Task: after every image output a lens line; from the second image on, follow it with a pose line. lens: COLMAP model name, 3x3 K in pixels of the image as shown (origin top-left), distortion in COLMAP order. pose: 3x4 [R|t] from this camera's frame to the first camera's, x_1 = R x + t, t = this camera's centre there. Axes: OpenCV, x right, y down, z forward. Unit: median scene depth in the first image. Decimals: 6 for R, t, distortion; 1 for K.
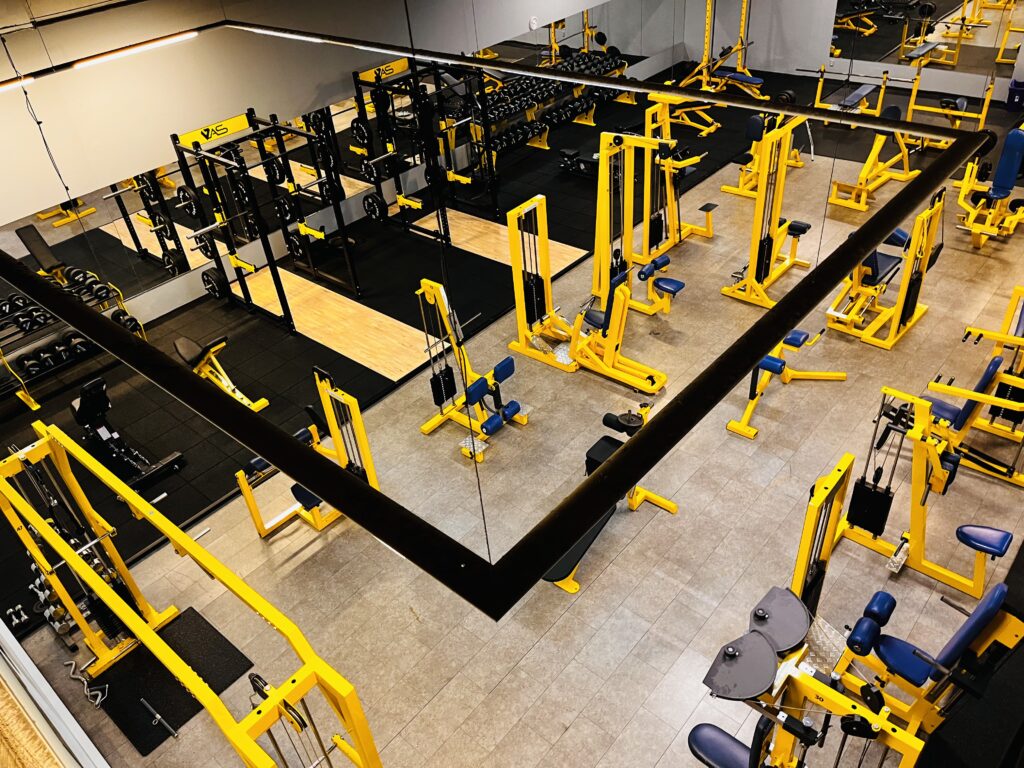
lens RADIAL K [[779.8, 0, 512.0], [0, 779.8, 384.0], [0, 0, 1]] dist [0.007907, 0.001308]
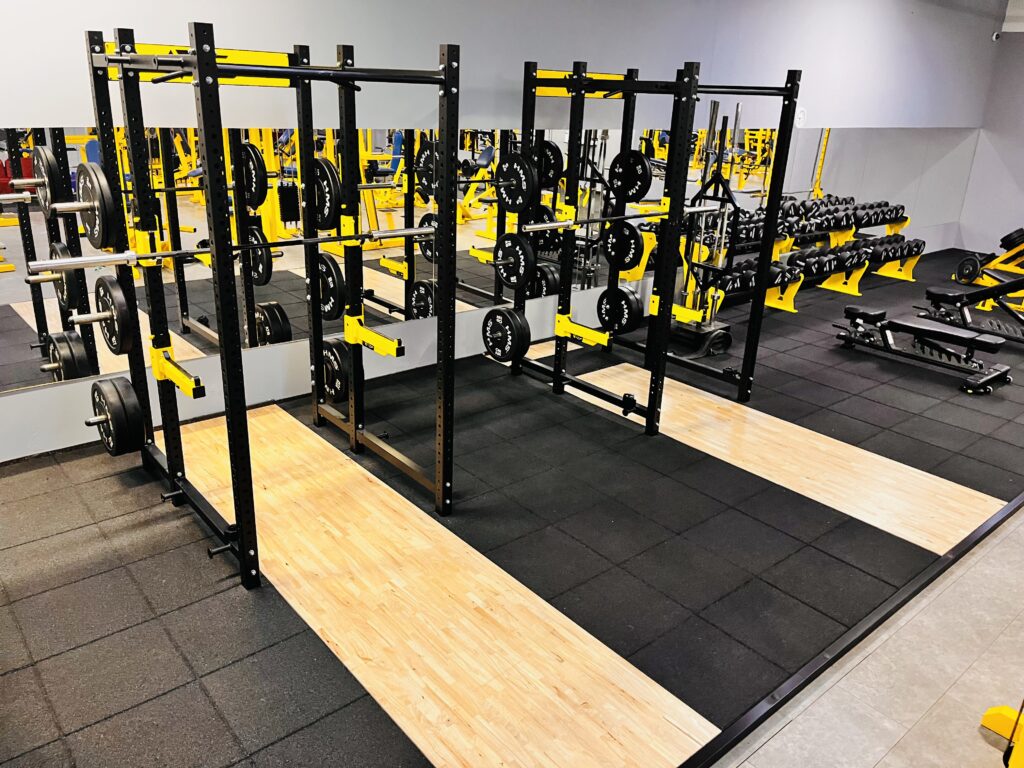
lens RADIAL K [[779.8, 0, 512.0], [0, 779.8, 384.0], [0, 0, 1]] dist [0.007907, 0.001308]
pose [[0.980863, 0.169428, -0.095923, -0.131136], [-0.189059, 0.946551, -0.261340, -0.072387], [0.046517, 0.274473, 0.960469, 0.582983]]
